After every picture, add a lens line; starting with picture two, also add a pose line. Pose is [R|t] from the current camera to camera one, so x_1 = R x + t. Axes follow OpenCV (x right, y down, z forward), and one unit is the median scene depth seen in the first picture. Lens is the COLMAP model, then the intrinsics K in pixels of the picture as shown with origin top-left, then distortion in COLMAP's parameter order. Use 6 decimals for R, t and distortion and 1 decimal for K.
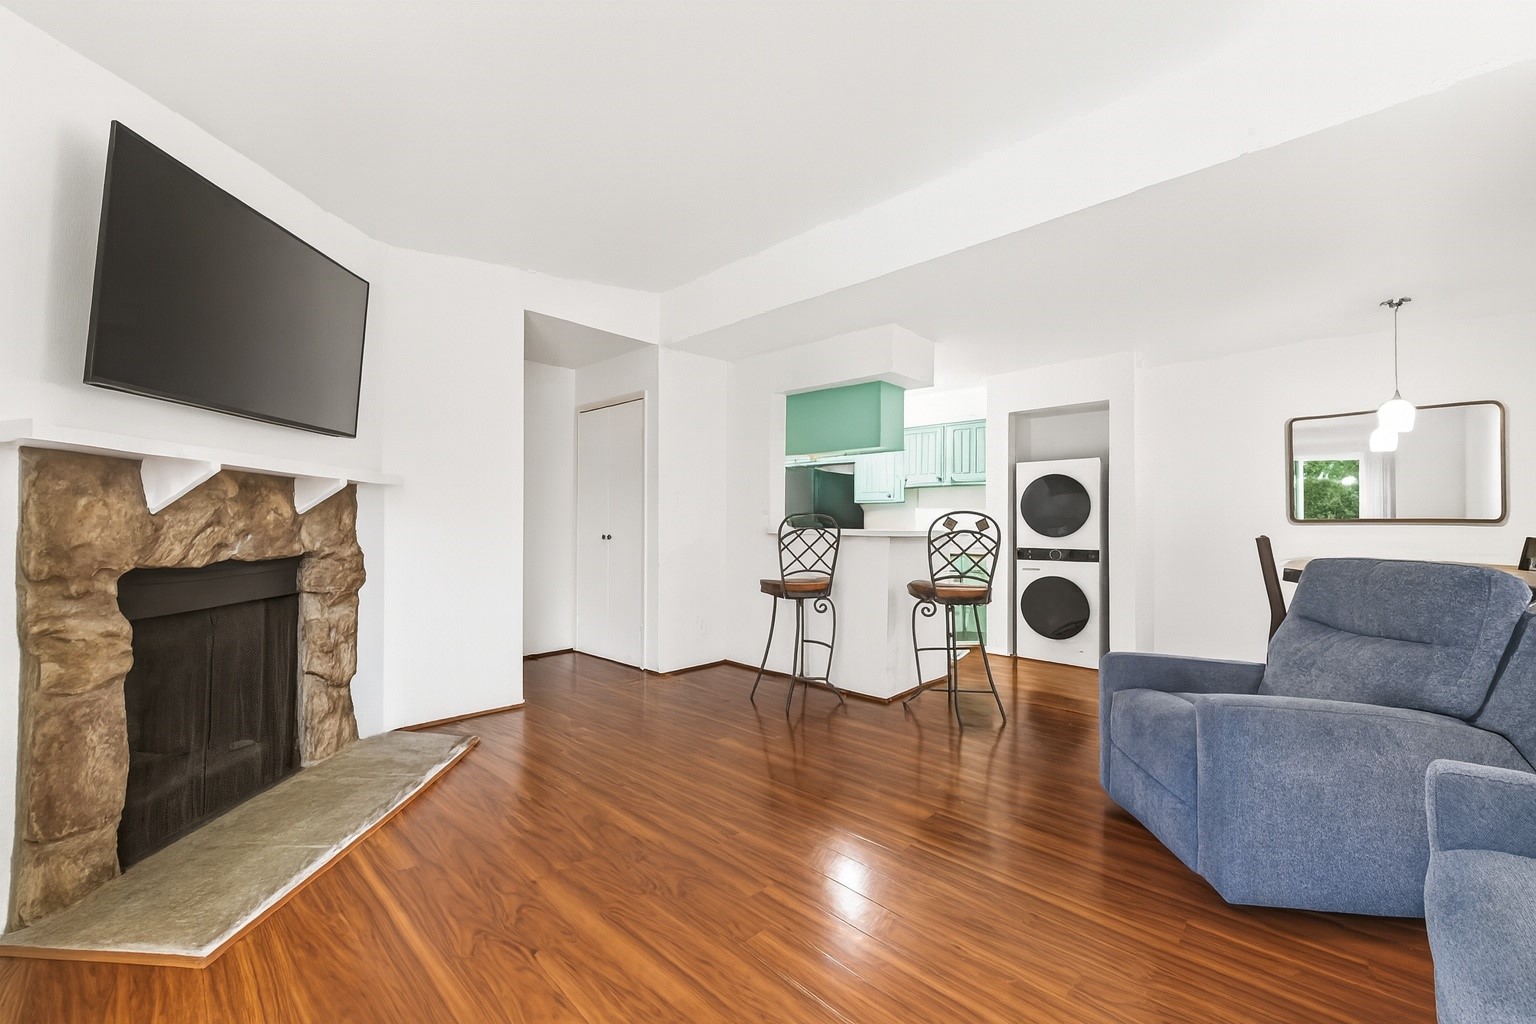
lens RADIAL K [[595.8, 0, 775.3], [0, 595.8, 505.0], [0, 0, 1]] dist [0.006118, -0.001642]
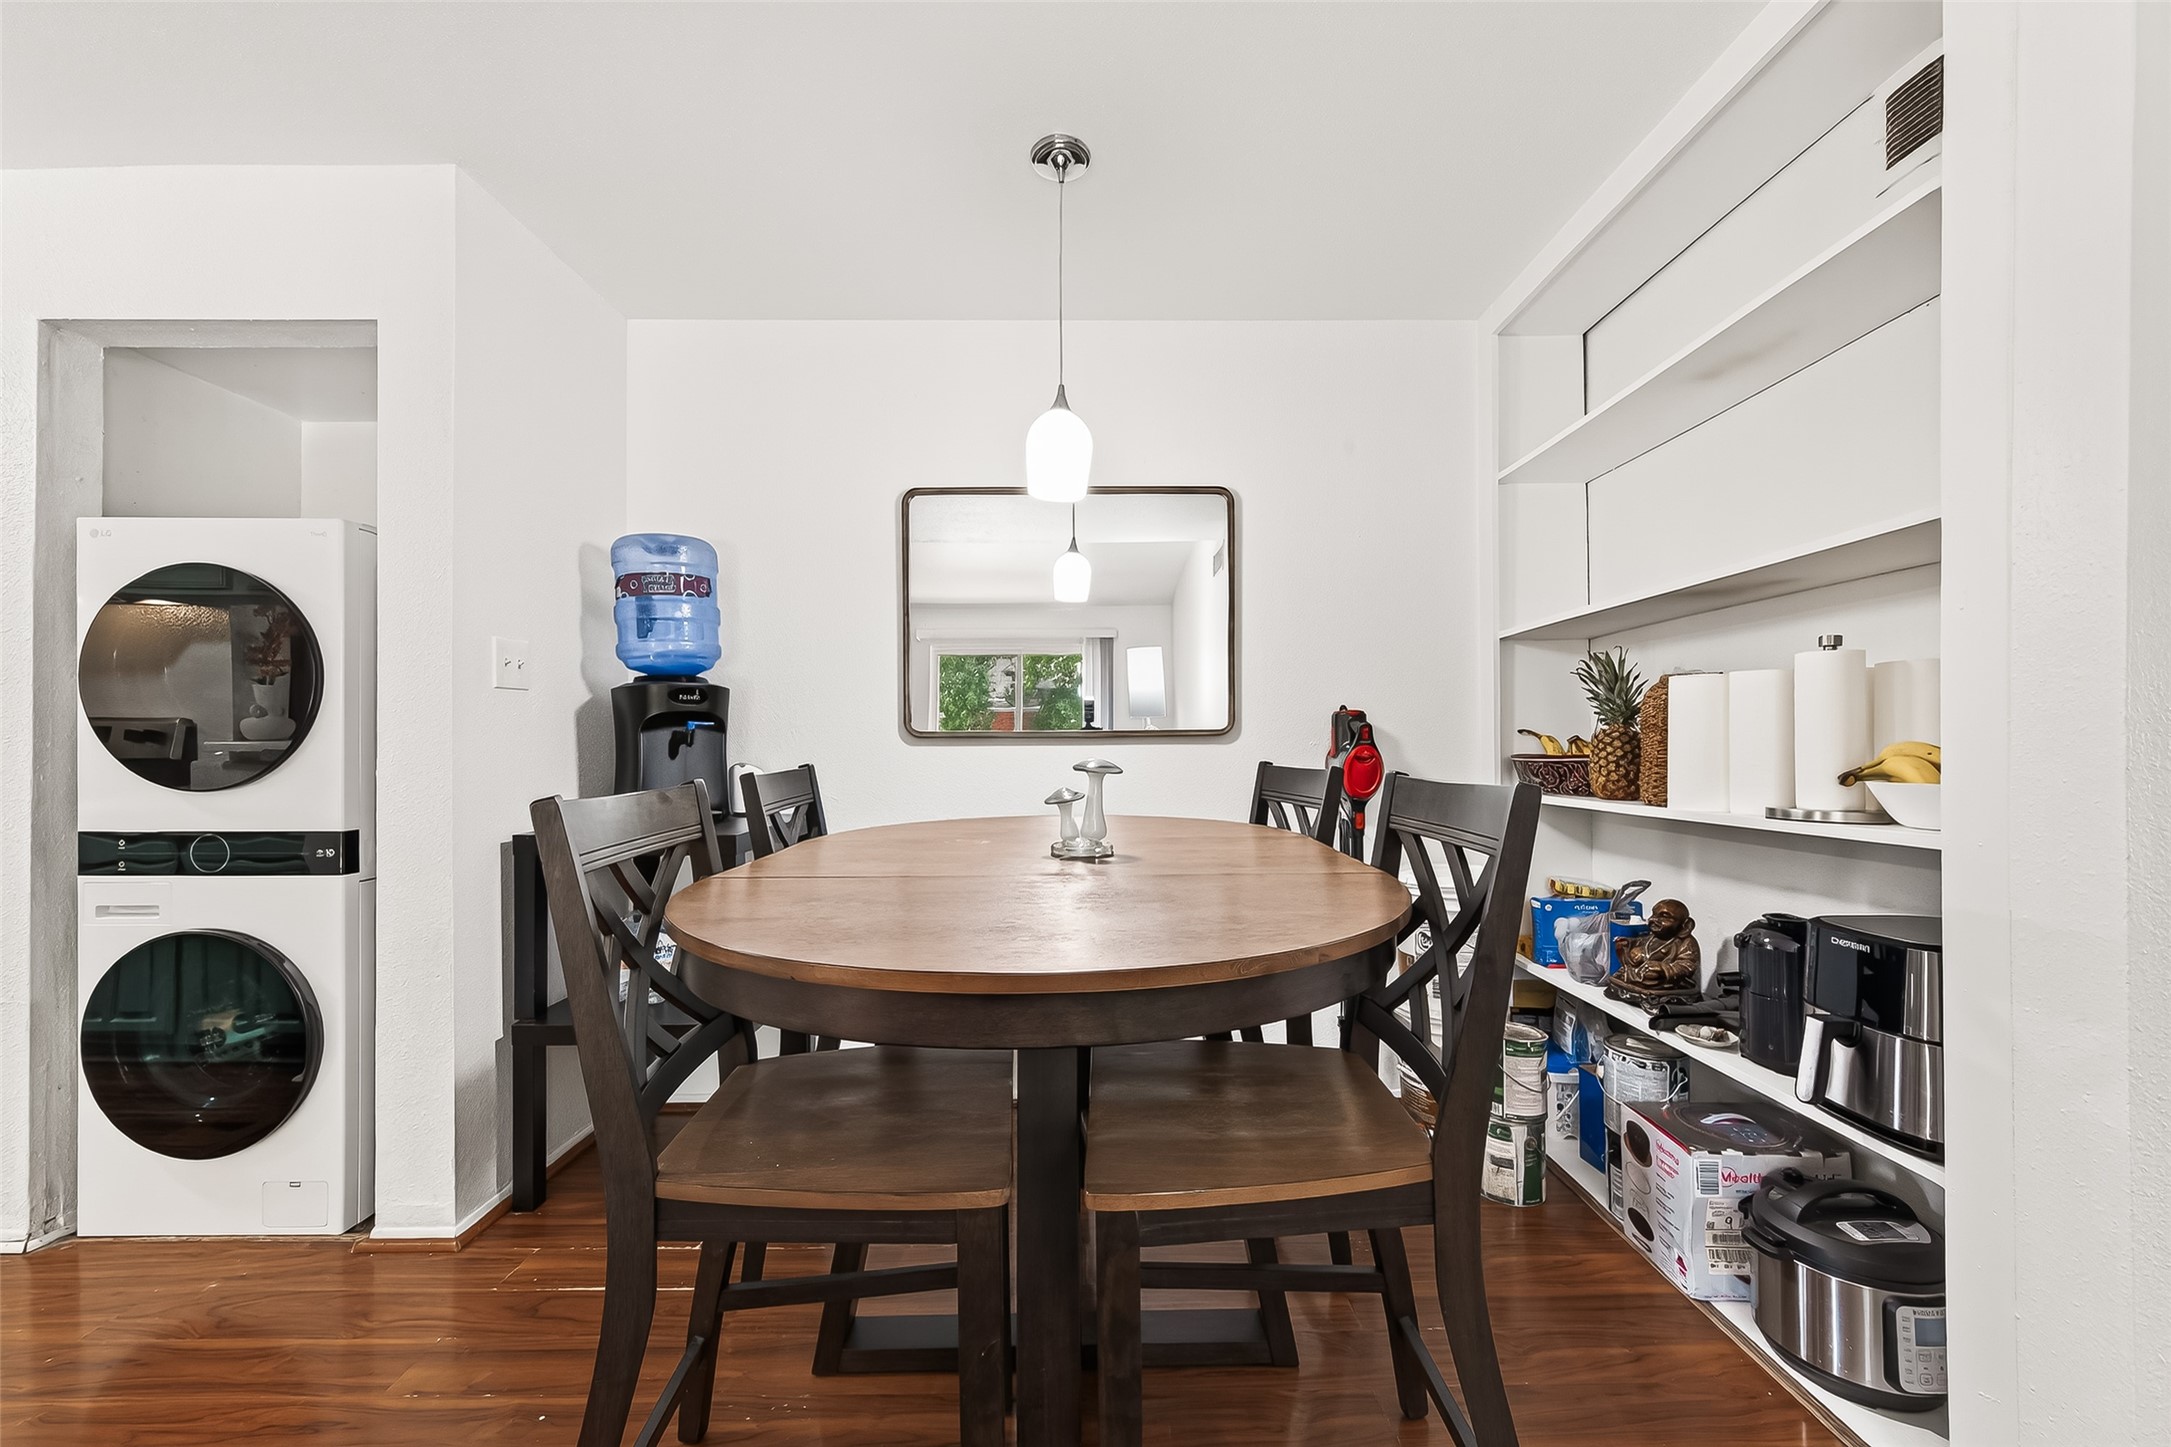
lens RADIAL K [[842.1, 0, 1082.6], [0, 842.1, 734.1], [0, 0, 1]] dist [0.006118, -0.001642]
pose [[0.743308, 0.005526, 0.668926, 0.510729], [-0.016587, 0.999811, 0.010172, 0.016734], [-0.668743, -0.018656, 0.743259, 0.433905]]
